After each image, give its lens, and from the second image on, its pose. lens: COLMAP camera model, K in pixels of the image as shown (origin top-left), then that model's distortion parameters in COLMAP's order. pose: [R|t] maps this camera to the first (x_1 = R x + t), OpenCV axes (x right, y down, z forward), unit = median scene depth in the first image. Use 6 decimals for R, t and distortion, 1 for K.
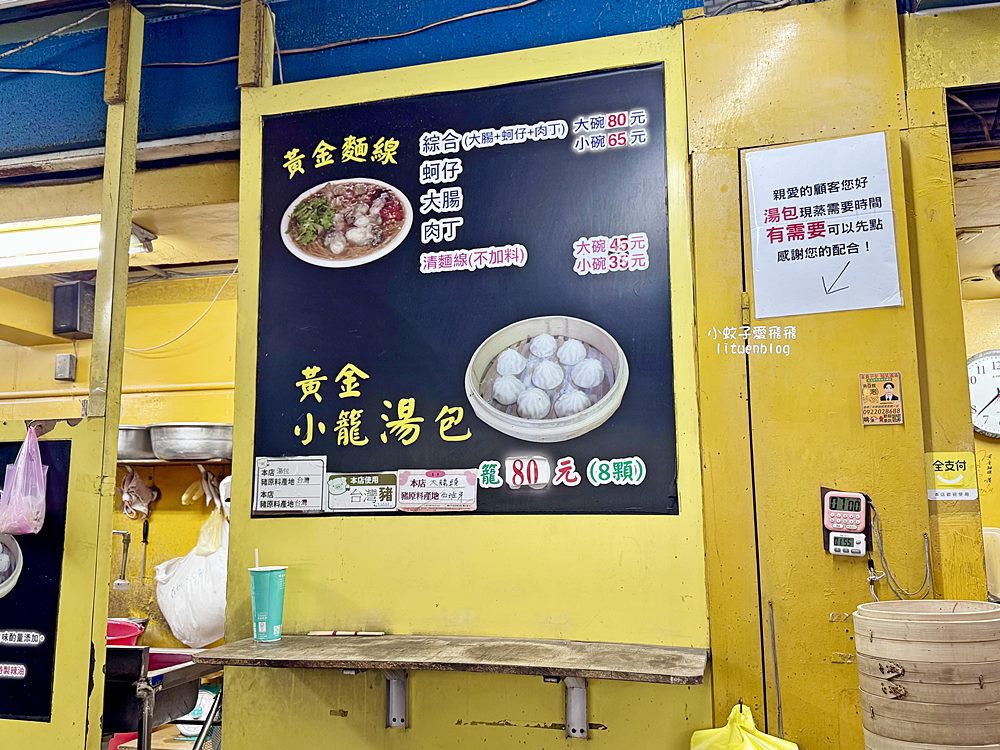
lens RADIAL K [[874.6, 0, 500.0], [0, 874.6, 375.0], [0, 0, 1]] dist [0.110967, -0.191594]
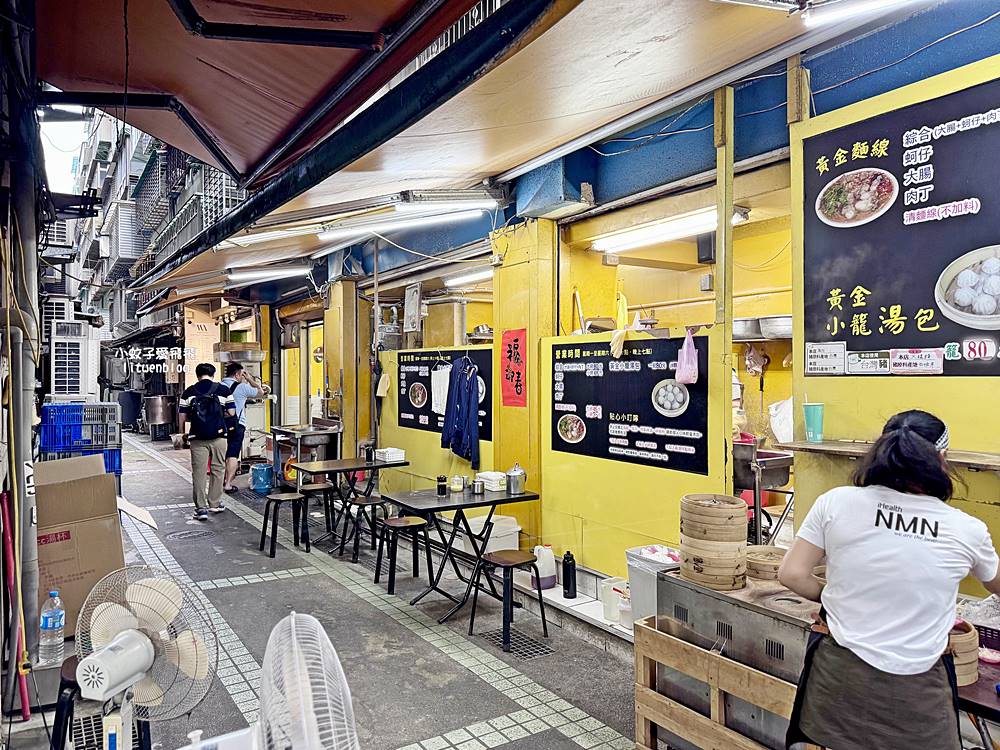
lens RADIAL K [[715.8, 0, 499.1], [0, 715.8, 380.6], [0, 0, 1]] dist [0.067891, -0.109184]
pose [[0.733679, 0.010795, -0.679410, 0.262697], [0.103299, 0.986480, 0.127225, -0.081101], [0.671598, -0.163525, 0.722645, -0.479904]]
